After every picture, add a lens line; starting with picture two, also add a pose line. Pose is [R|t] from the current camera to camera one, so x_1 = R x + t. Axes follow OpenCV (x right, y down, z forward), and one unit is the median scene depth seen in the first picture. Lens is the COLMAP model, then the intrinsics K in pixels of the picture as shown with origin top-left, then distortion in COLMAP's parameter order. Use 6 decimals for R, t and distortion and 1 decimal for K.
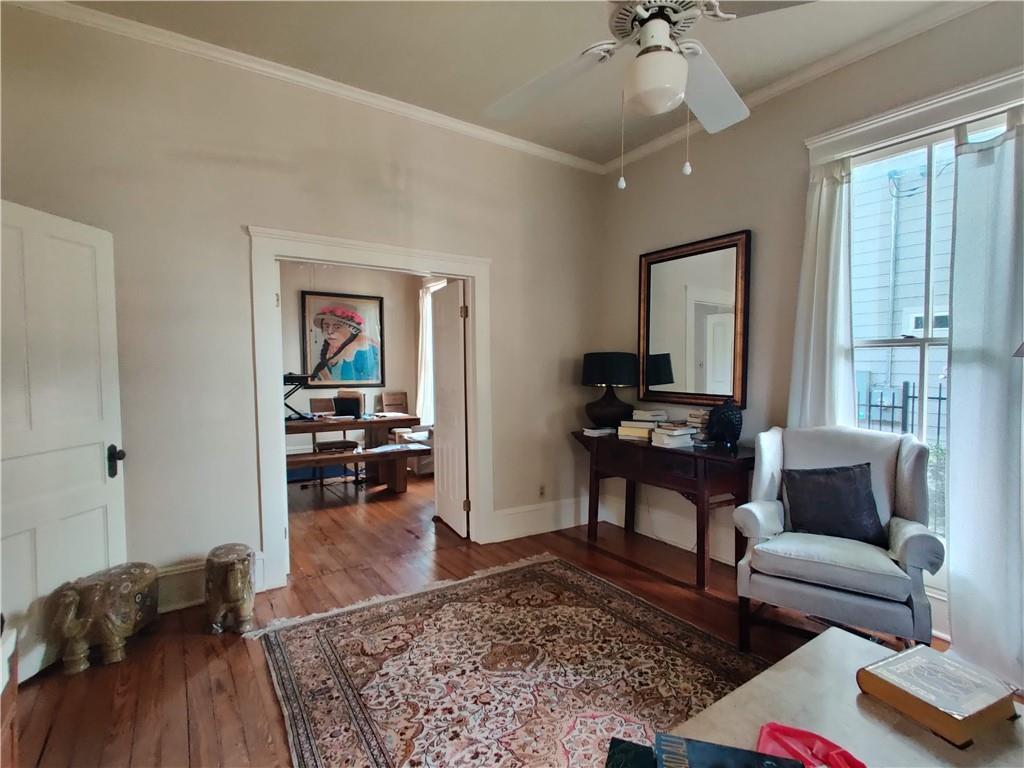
lens RADIAL K [[497.3, 0, 512.6], [0, 497.3, 387.2], [0, 0, 1]] dist [0.000432, 0.000131]
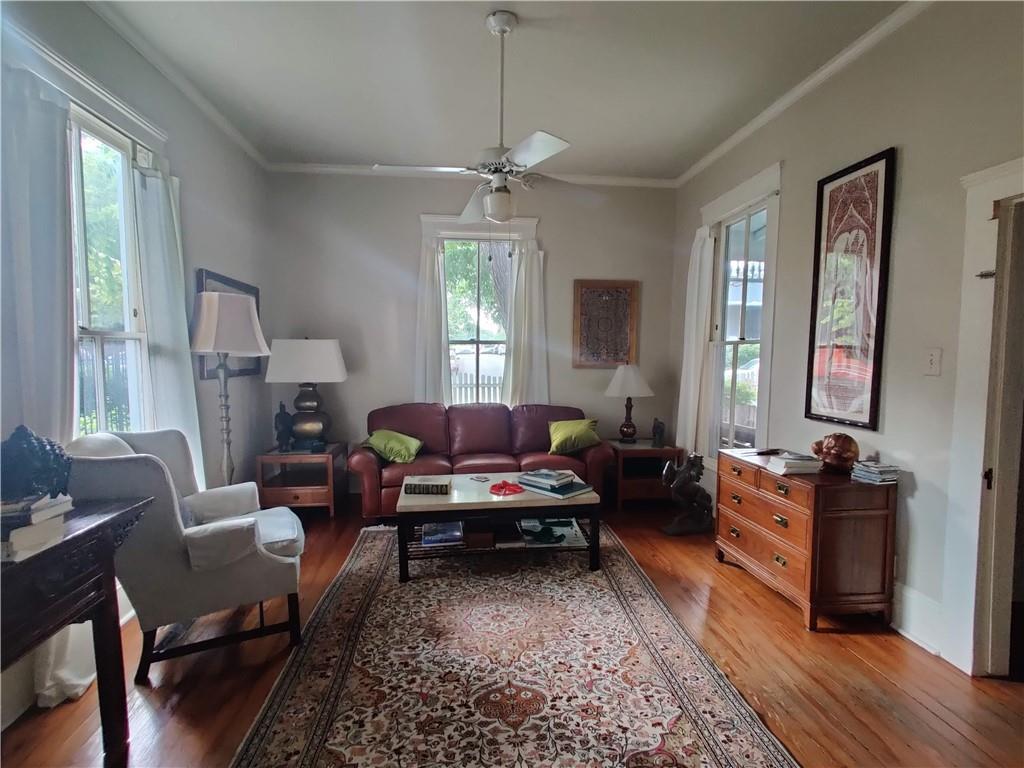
lens RADIAL K [[497.3, 0, 512.1], [0, 497.3, 387.9], [0, 0, 1]] dist [0.000432, 0.000131]
pose [[-0.890217, -0.034105, 0.454259, -0.402687], [0.014243, 0.994622, 0.102587, -0.093942], [-0.455315, 0.097794, -0.884943, 1.806906]]
